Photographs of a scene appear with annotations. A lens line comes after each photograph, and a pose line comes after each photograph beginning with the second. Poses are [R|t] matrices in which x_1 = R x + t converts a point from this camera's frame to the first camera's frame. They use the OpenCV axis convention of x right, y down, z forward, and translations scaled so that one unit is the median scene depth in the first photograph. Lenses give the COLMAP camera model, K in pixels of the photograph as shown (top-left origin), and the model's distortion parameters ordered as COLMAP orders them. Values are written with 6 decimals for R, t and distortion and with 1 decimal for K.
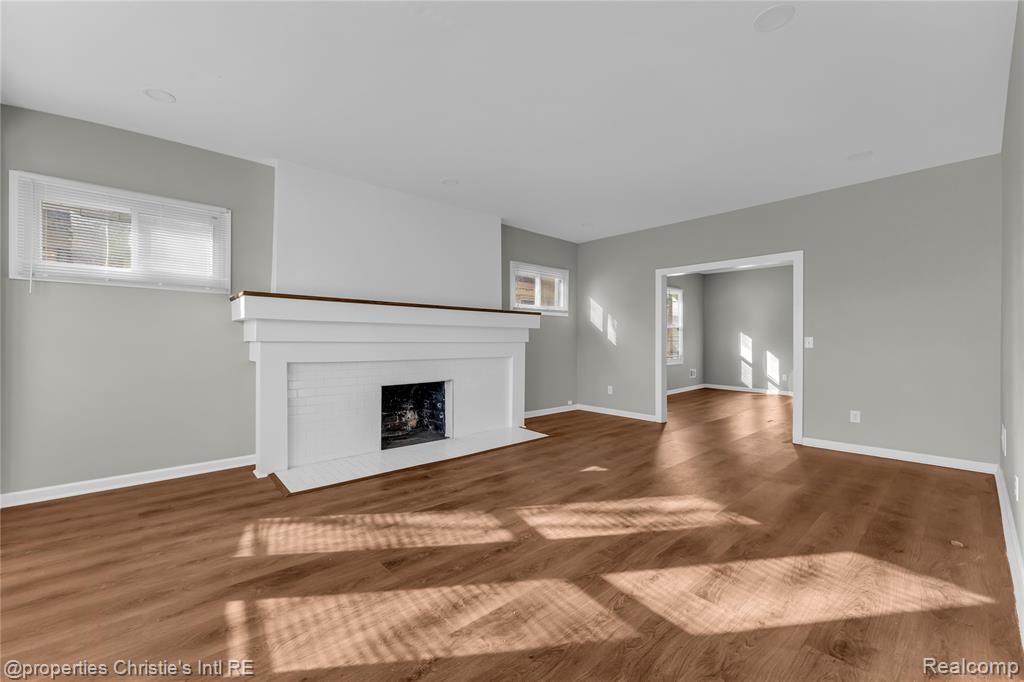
lens RADIAL K [[416.6, 0, 508.2], [0, 416.6, 342.3], [0, 0, 1]] dist [0.000034, -0.000085]
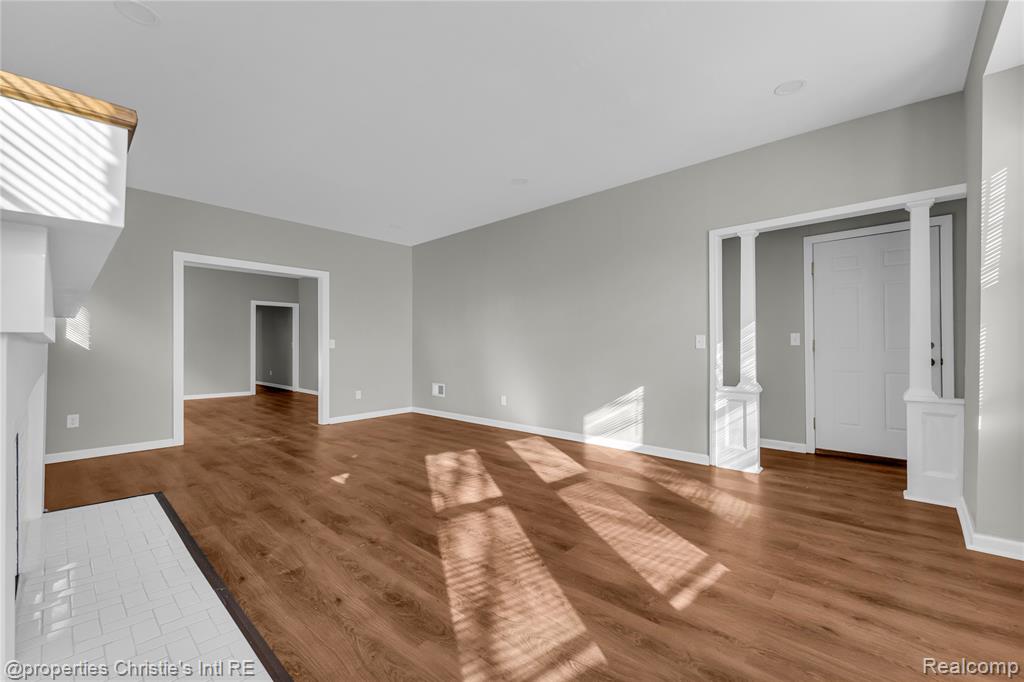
lens RADIAL K [[416.6, 0, 508.2], [0, 416.6, 342.3], [0, 0, 1]] dist [0.000034, -0.000085]
pose [[-0.103589, 0.006859, 0.994597, -0.798568], [0.003734, 0.999972, -0.006507, 0.005766], [-0.994613, 0.003040, -0.103612, 0.747263]]
